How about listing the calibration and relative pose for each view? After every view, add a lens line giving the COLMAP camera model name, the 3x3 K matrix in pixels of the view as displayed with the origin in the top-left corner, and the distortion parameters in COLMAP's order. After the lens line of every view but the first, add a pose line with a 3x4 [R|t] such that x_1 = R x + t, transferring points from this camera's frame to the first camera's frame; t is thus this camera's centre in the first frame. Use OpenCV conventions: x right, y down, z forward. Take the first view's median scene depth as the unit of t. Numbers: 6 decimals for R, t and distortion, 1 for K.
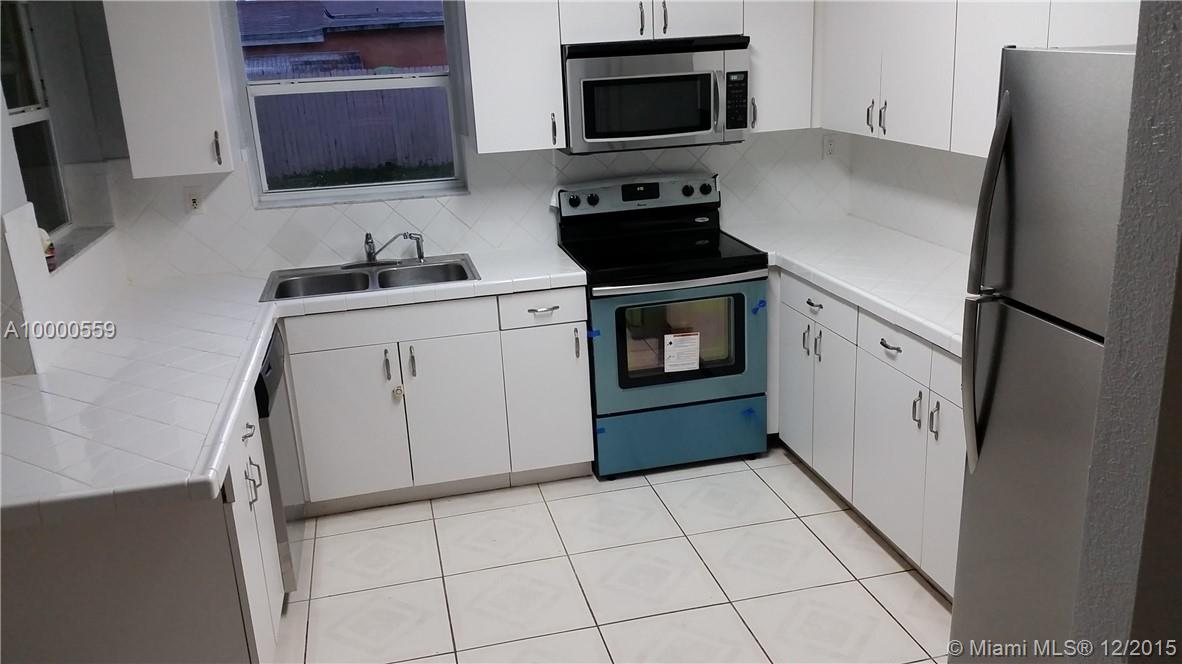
lens RADIAL K [[957.7, 0, 584.4], [0, 957.7, 336.4], [0, 0, 1]] dist [0.069443, -0.024639]
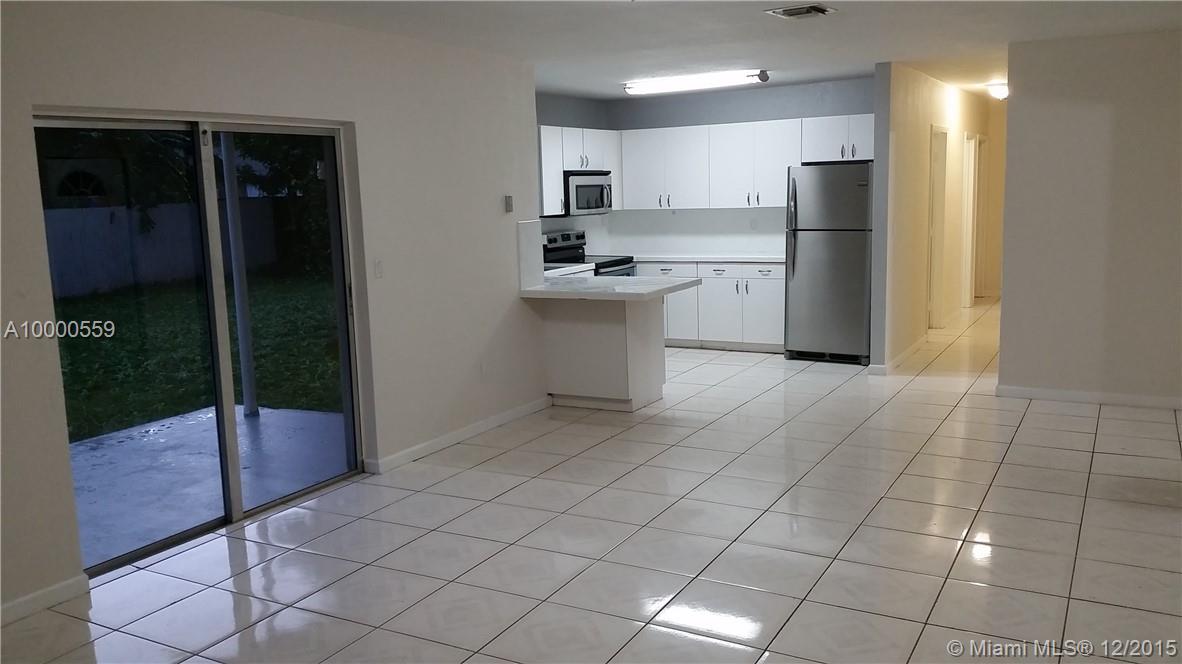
lens RADIAL K [[957.7, 0, 586.5], [0, 957.7, 330.0], [0, 0, 1]] dist [0.069443, -0.024639]
pose [[0.675724, -0.080722, 0.732722, -1.673828], [0.217549, 0.971552, -0.093594, 0.294982], [-0.704322, 0.222647, 0.674062, -0.508754]]
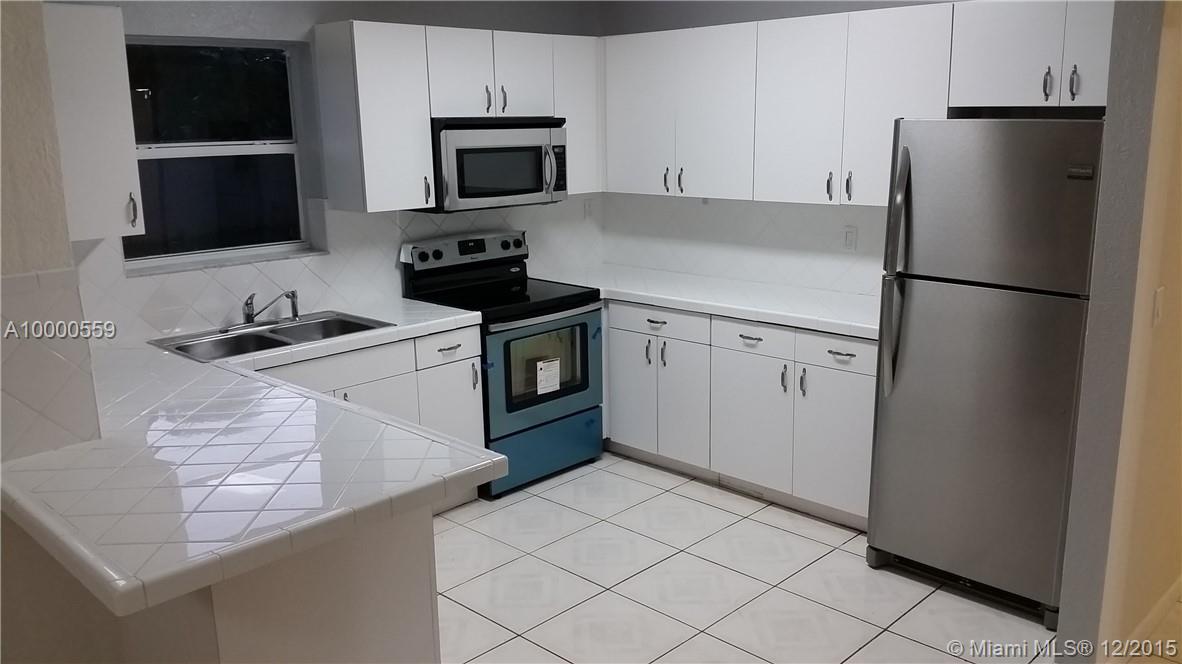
lens RADIAL K [[957.7, 0, 598.3], [0, 957.7, 332.2], [0, 0, 1]] dist [0.069443, -0.024639]
pose [[0.838787, -0.083227, 0.538061, -0.477997], [0.137719, 0.988542, -0.061784, 0.044624], [-0.526754, 0.125925, 0.840638, -0.030240]]
